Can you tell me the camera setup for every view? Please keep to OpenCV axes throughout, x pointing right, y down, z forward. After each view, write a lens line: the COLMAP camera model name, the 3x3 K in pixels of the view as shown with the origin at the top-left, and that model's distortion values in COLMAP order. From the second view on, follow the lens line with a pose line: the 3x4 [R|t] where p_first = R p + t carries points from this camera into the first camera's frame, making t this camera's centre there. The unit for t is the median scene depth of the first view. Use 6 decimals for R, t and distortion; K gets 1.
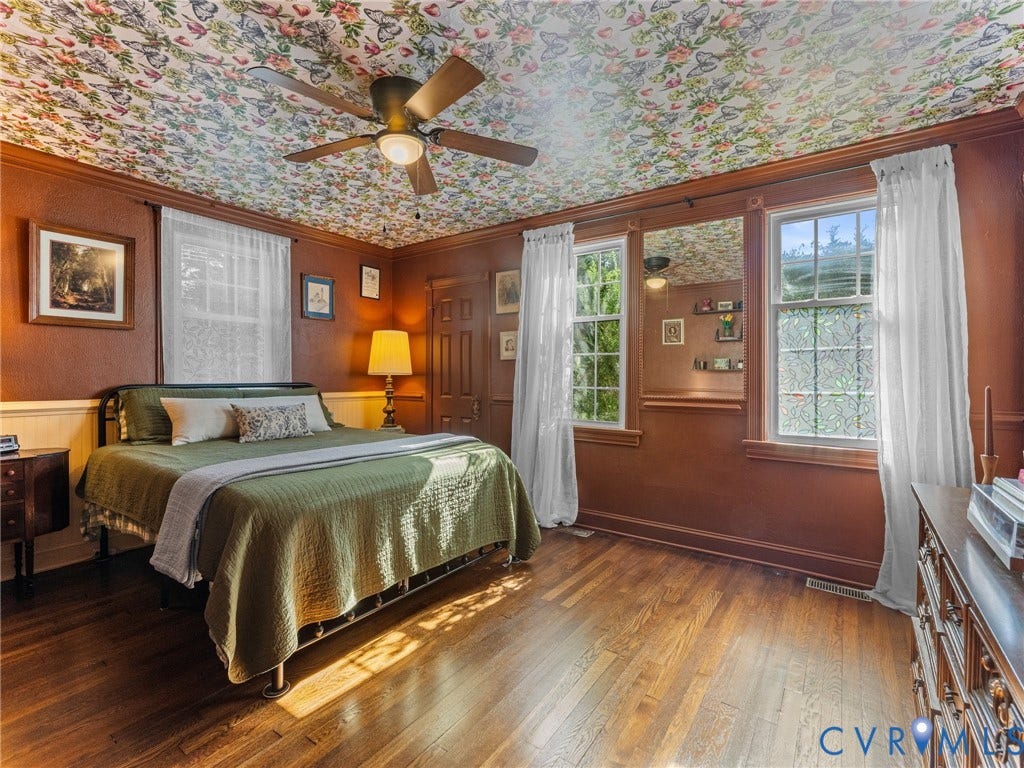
lens RADIAL K [[466.8, 0, 510.1], [0, 466.8, 377.5], [0, 0, 1]] dist [-0.002018, -0.000208]
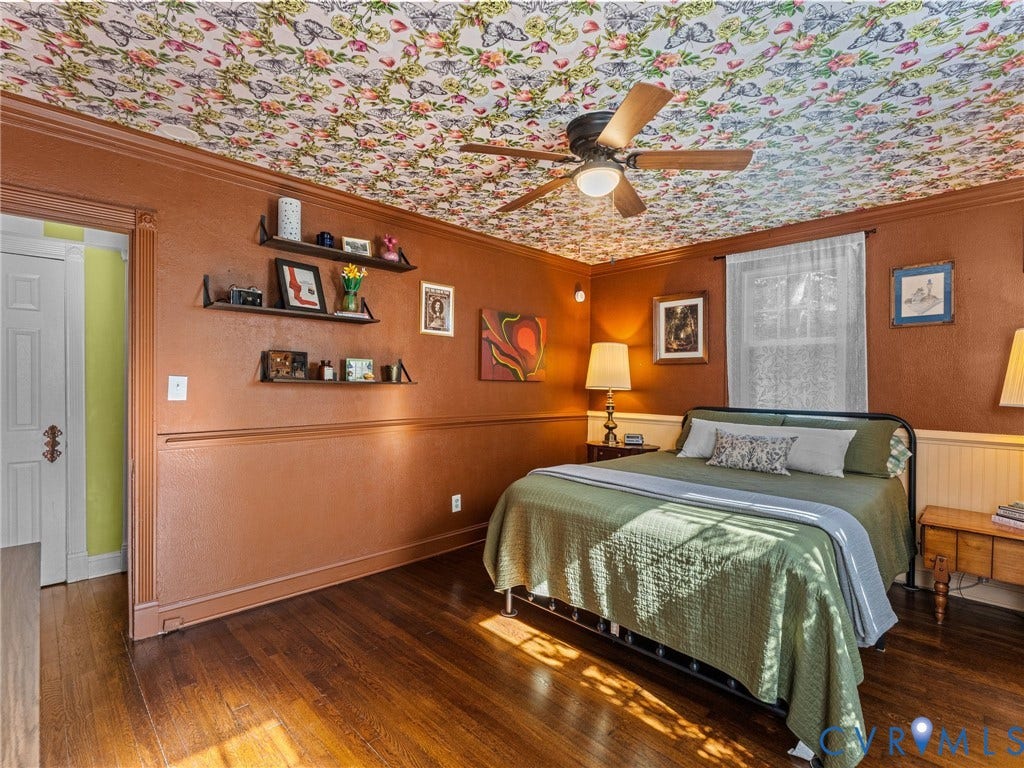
lens RADIAL K [[501.2, 0, 511.3], [0, 501.2, 386.4], [0, 0, 1]] dist [-0.000848, -0.000571]
pose [[-0.179072, 0.001169, -0.983835, 0.741759], [-0.011175, 0.999932, 0.003222, -0.045909], [0.983773, 0.011571, -0.179046, 0.876637]]
